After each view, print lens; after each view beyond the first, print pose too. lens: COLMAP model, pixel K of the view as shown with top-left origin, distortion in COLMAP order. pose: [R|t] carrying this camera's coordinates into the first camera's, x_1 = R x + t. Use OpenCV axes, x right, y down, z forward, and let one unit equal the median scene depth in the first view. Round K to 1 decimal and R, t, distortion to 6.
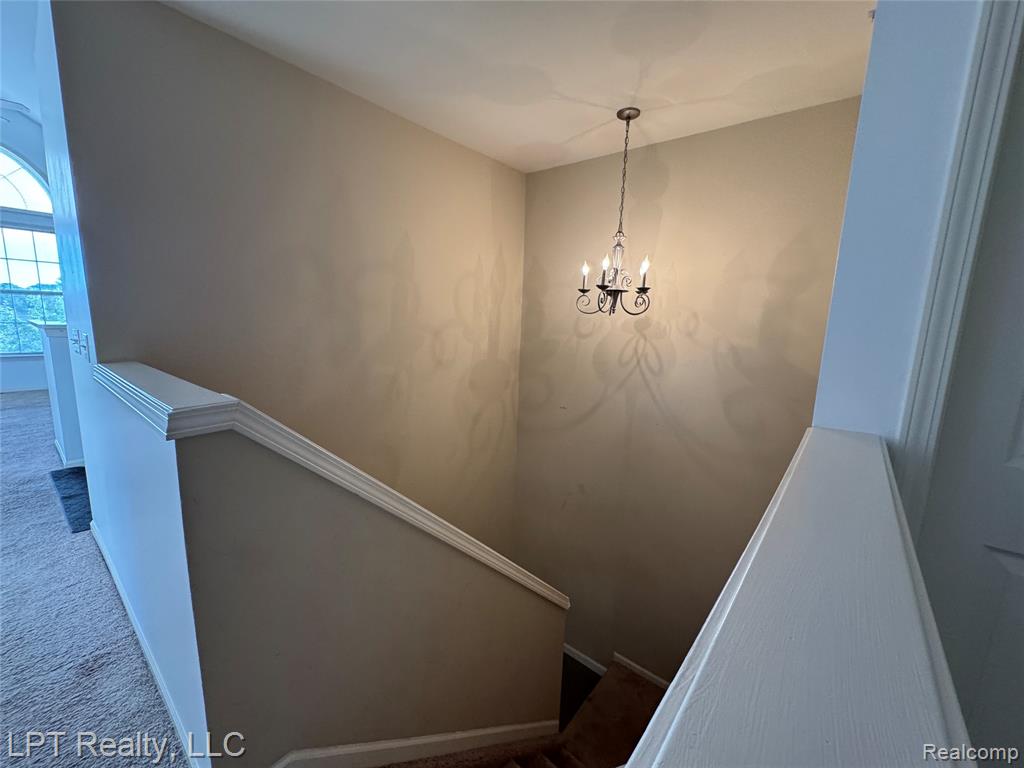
lens RADIAL K [[410.3, 0, 510.9], [0, 410.3, 385.2], [0, 0, 1]] dist [-0.001328, 0.000237]
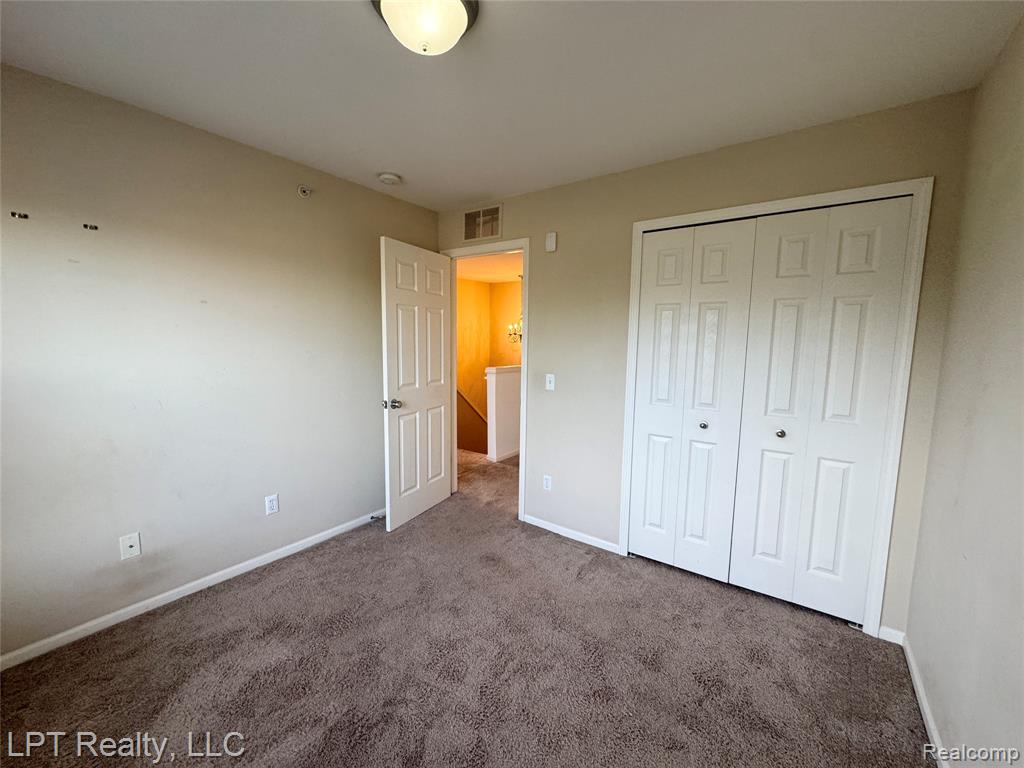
lens RADIAL K [[410.3, 0, 510.9], [0, 410.3, 385.2], [0, 0, 1]] dist [-0.001328, 0.000237]
pose [[0.997531, -0.006659, 0.069907, -0.020093], [0.012096, 0.996909, -0.077635, 0.249987], [-0.069174, 0.078289, 0.994528, -1.297255]]
